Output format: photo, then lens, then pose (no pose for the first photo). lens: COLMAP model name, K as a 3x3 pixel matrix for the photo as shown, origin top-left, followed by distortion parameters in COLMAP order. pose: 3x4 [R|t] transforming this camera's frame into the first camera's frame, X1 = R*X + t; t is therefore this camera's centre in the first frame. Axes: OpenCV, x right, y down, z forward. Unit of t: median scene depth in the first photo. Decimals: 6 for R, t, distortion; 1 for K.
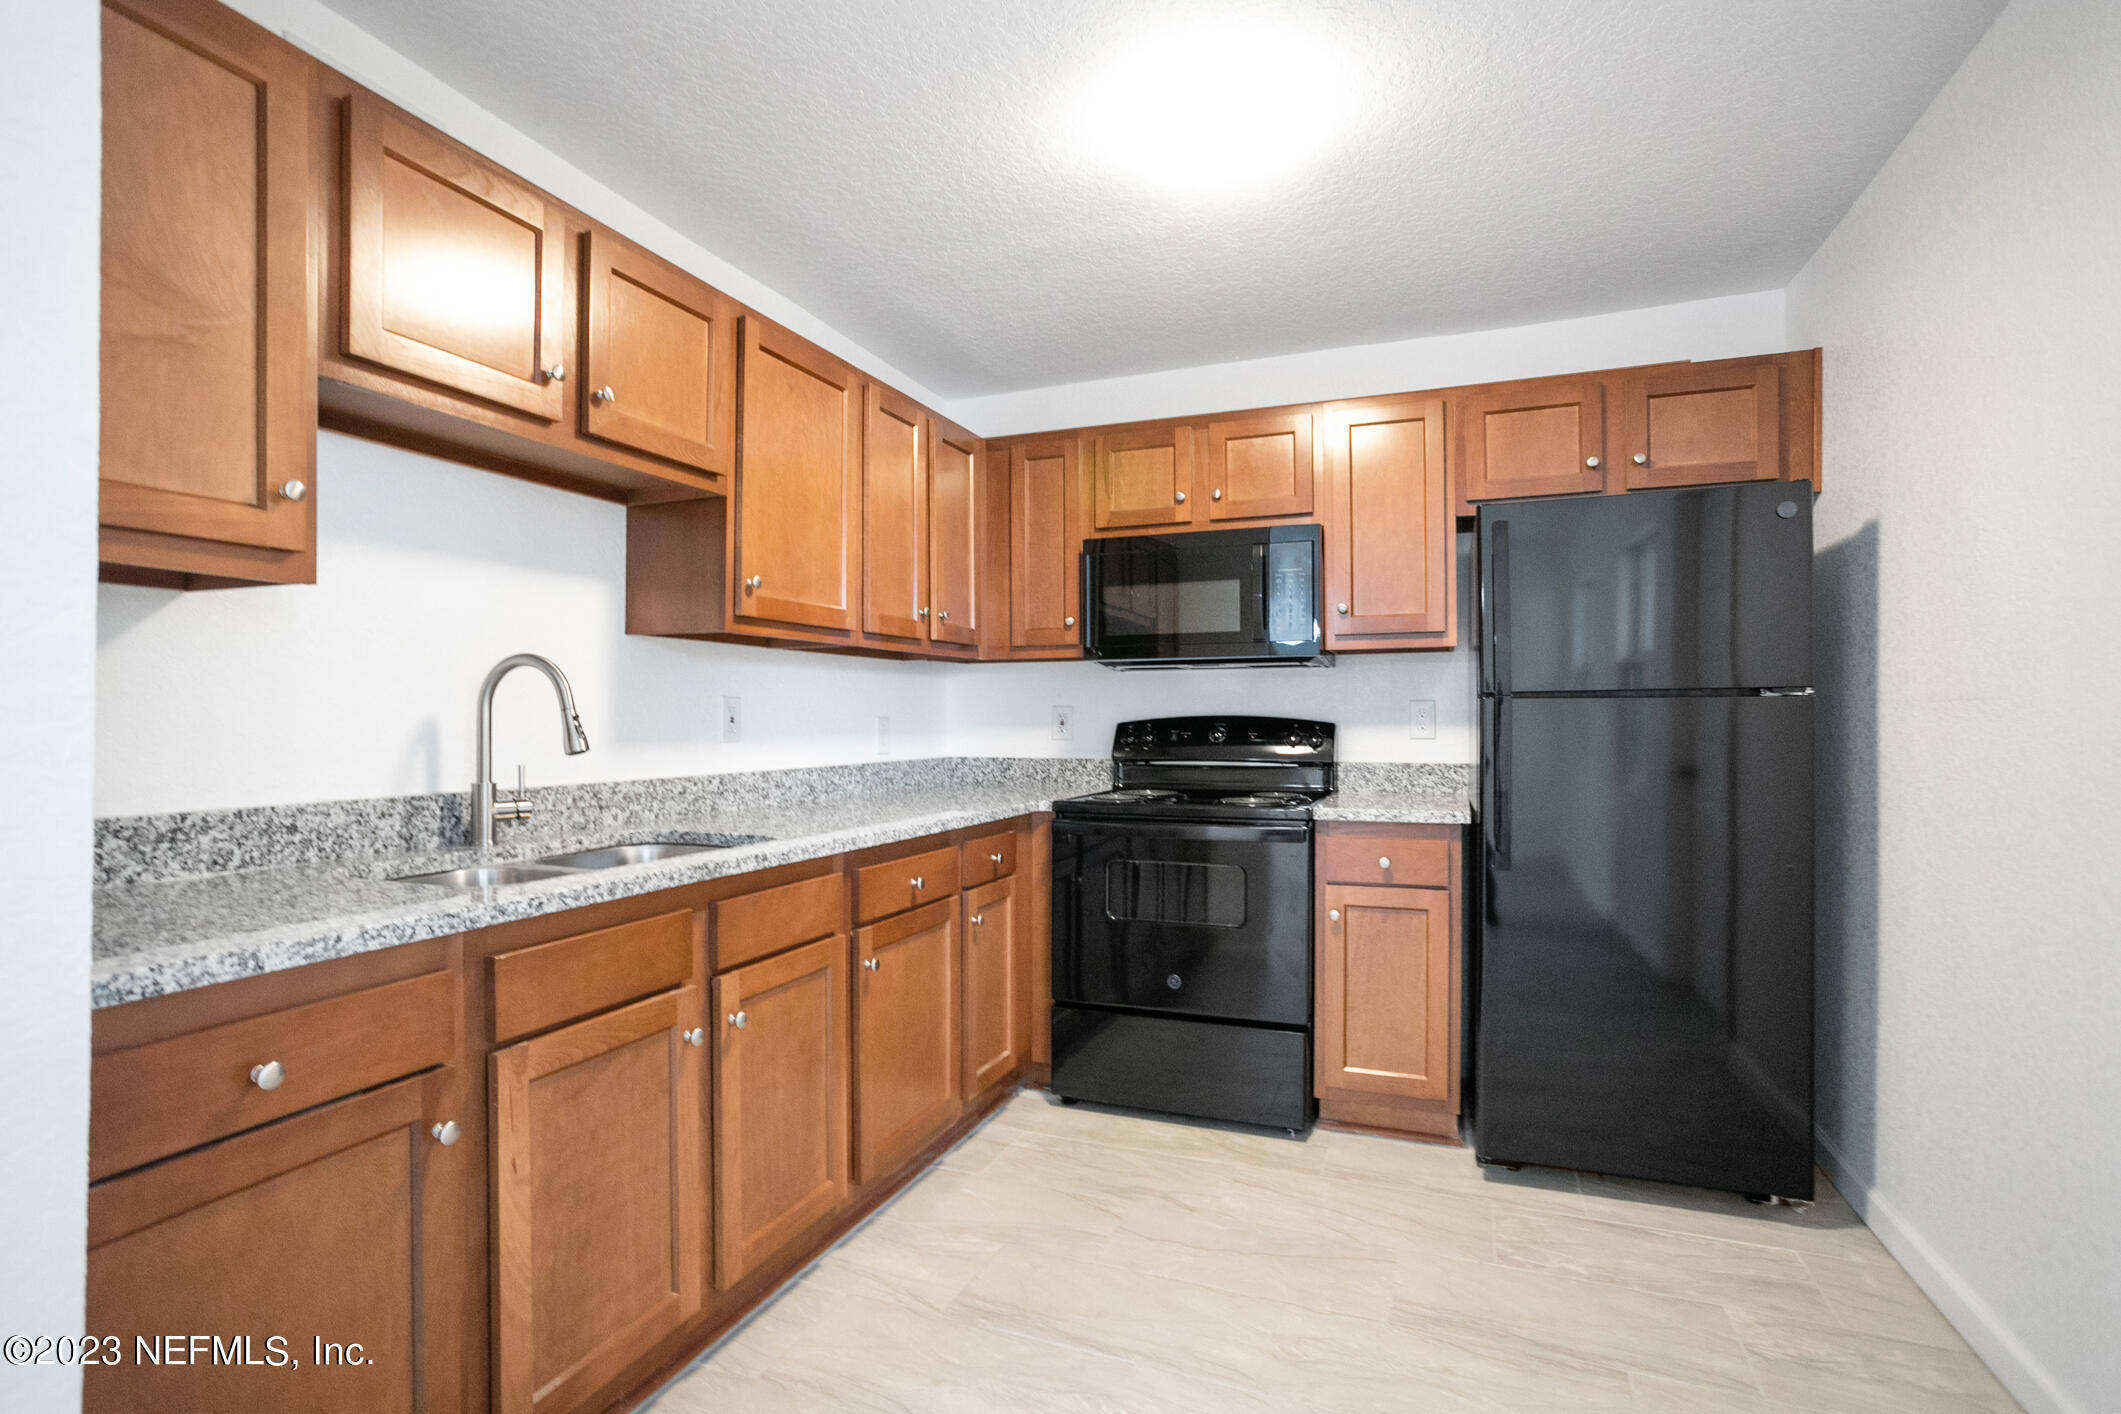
lens RADIAL K [[1043.3, 0, 1053.8], [0, 1043.3, 710.5], [0, 0, 1]] dist [-0.052845, 0.029319]
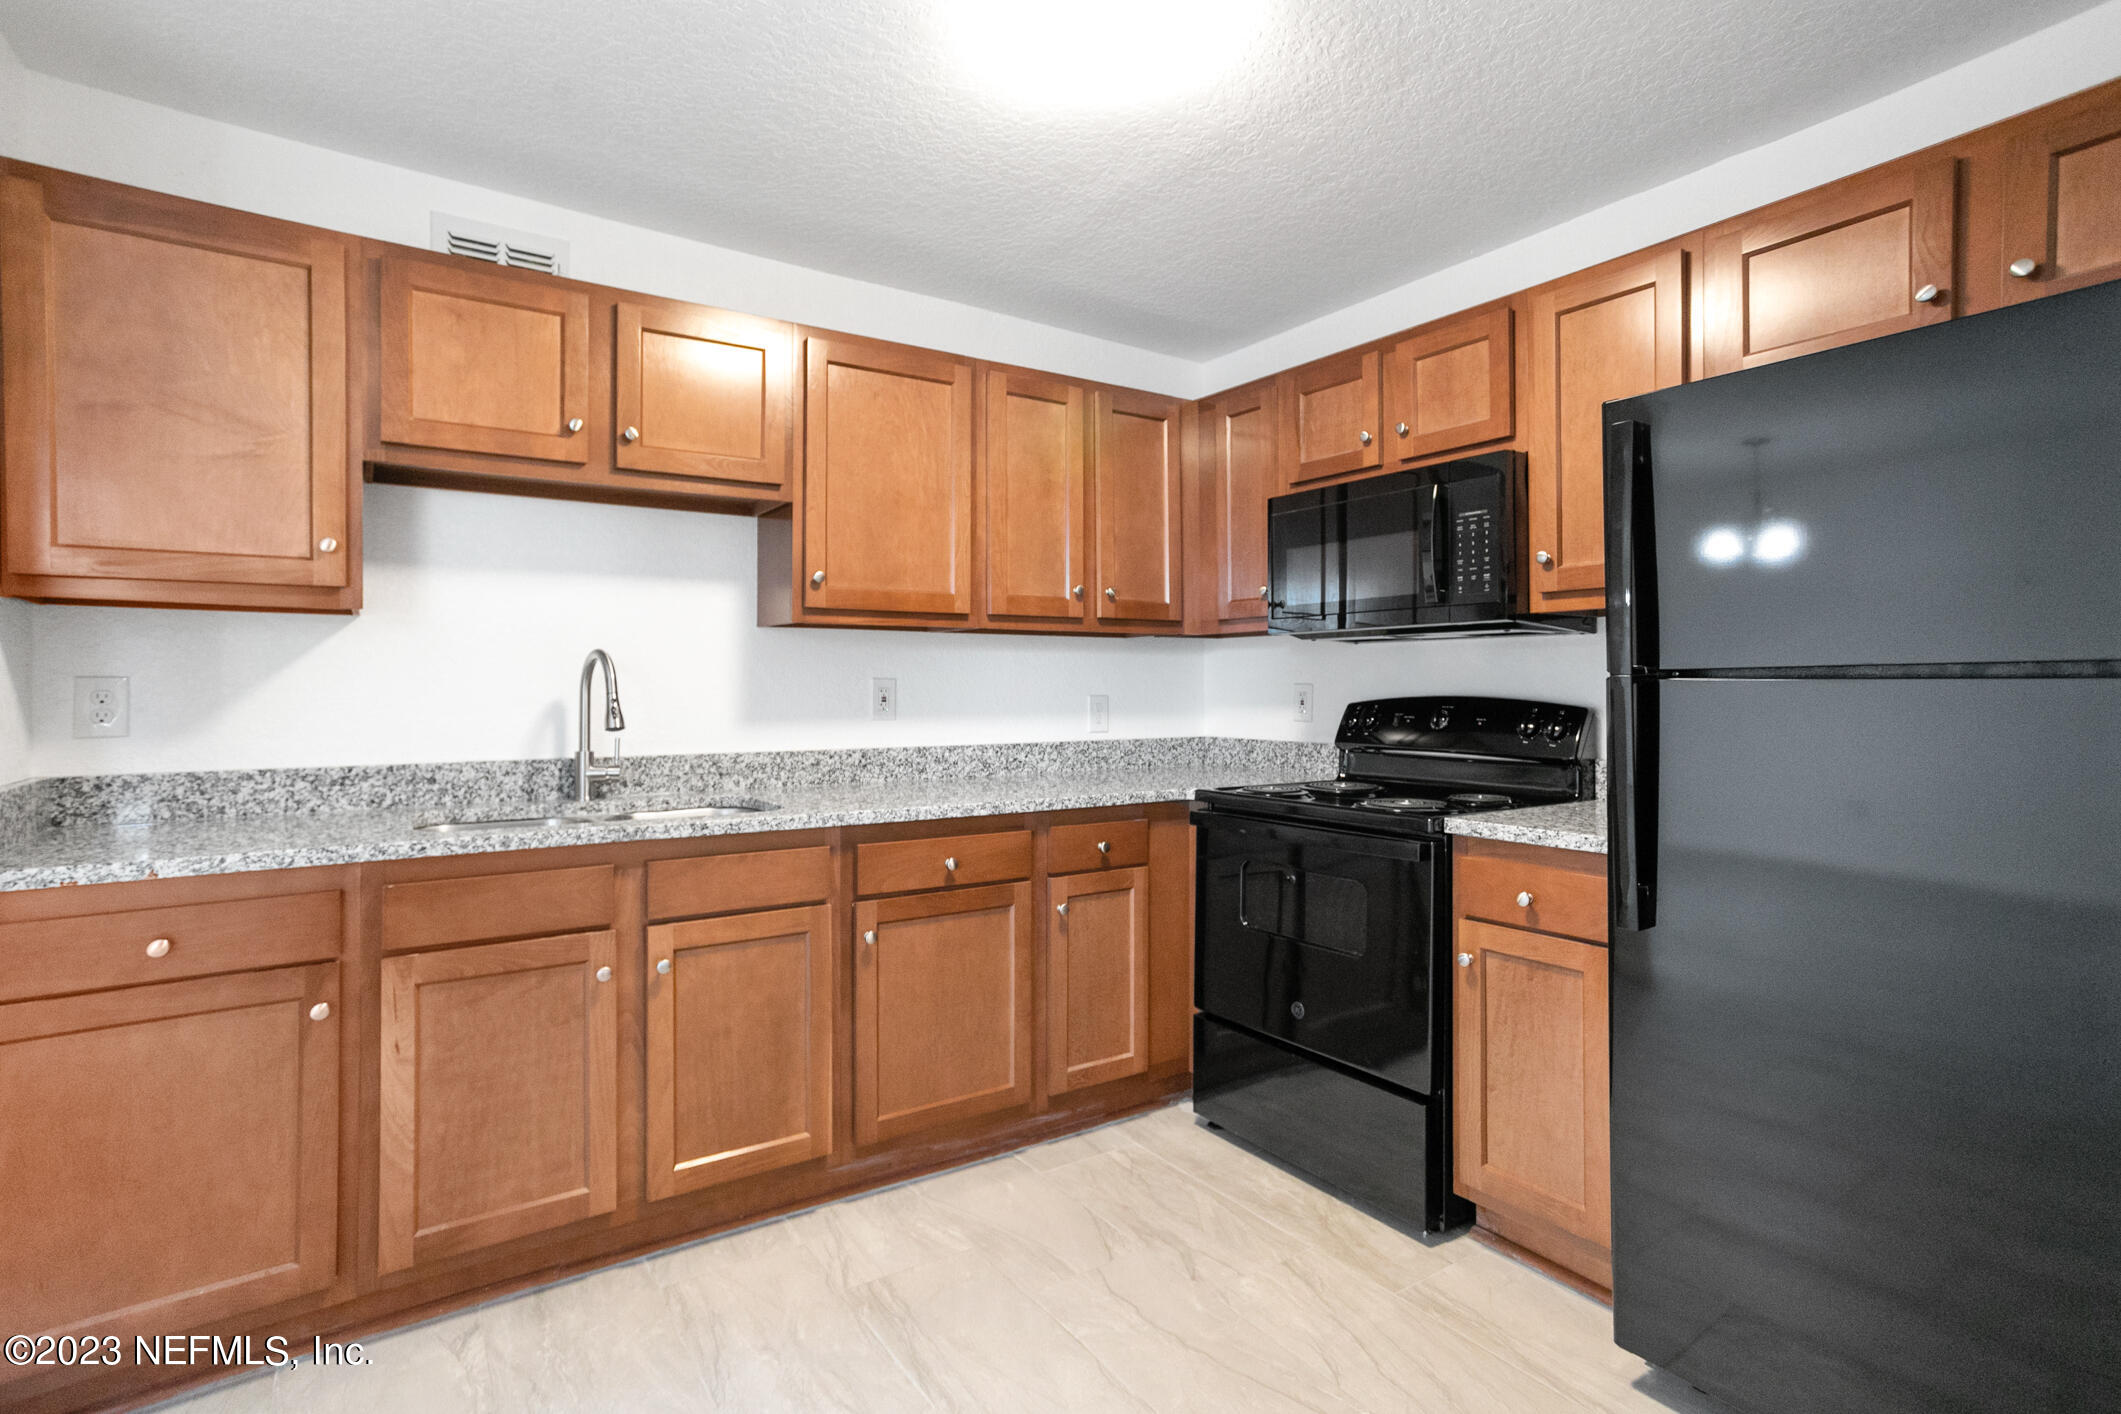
lens RADIAL K [[1048.3, 0, 1047.1], [0, 1048.3, 671.7], [0, 0, 1]] dist [-0.022802, 0.030457]
pose [[0.821159, -0.006581, -0.570661, 0.463156], [0.003389, 0.999972, -0.006655, -0.012422], [0.570689, 0.003530, 0.821159, 0.188068]]
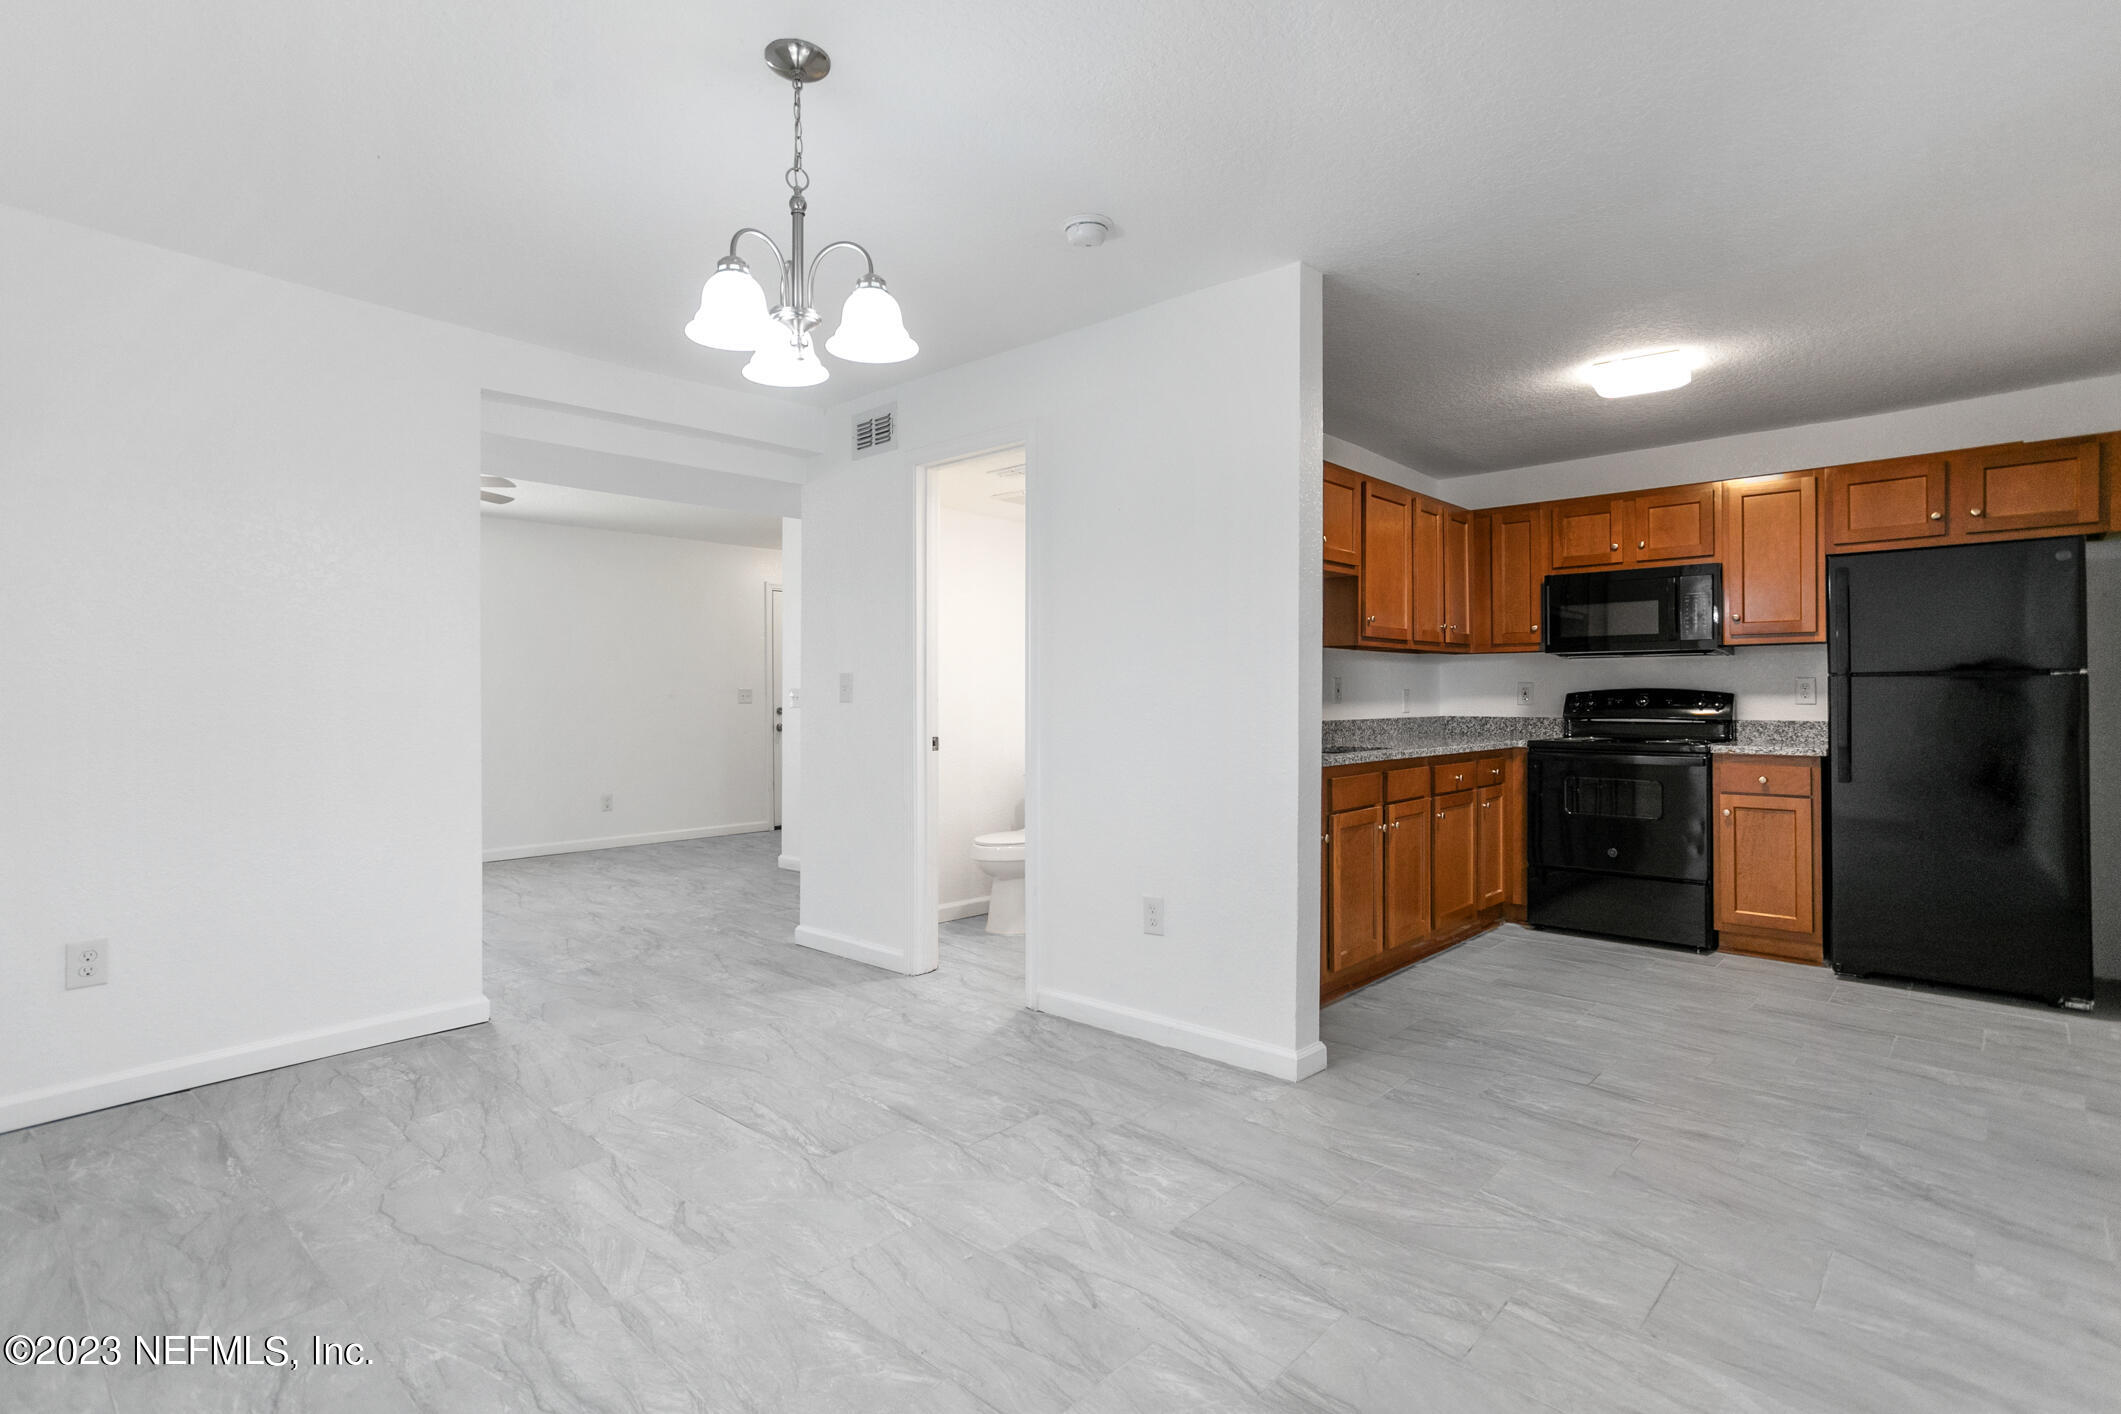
lens RADIAL K [[1048.2, 0, 1064.4], [0, 1048.2, 687.2], [0, 0, 1]] dist [-0.003627, 0.027429]
pose [[0.939818, -0.002169, -0.341669, -0.135322], [0.002197, 0.999998, -0.000305, 0.002414], [0.341668, -0.000464, 0.939820, -0.877860]]
